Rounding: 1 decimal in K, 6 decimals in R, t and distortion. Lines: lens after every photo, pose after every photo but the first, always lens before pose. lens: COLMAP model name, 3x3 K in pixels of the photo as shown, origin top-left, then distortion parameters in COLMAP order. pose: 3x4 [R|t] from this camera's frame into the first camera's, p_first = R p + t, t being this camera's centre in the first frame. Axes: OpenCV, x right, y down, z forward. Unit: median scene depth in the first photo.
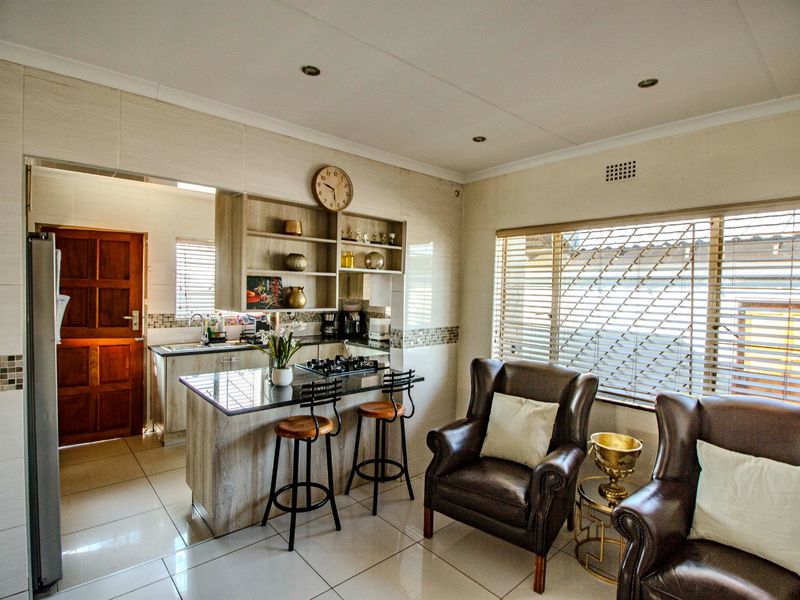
lens RADIAL K [[413.8, 0, 402.2], [0, 413.8, 298.1], [0, 0, 1]] dist [0.002065, -0.000466]
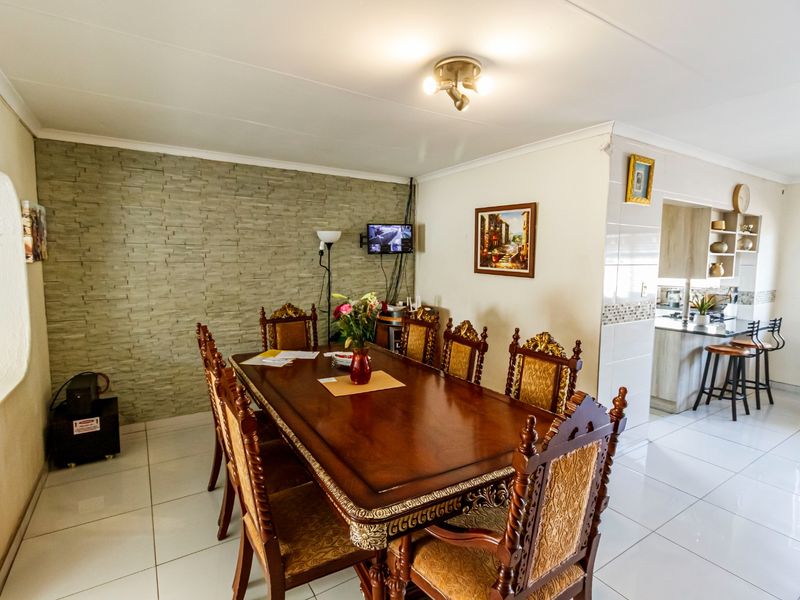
lens RADIAL K [[413.8, 0, 402.2], [0, 413.8, 298.1], [0, 0, 1]] dist [0.002065, -0.000466]
pose [[0.986969, 0.003332, -0.160874, -1.190140], [0.006934, 0.997976, 0.063210, -0.002226], [0.160759, -0.063501, 0.984949, -0.750477]]
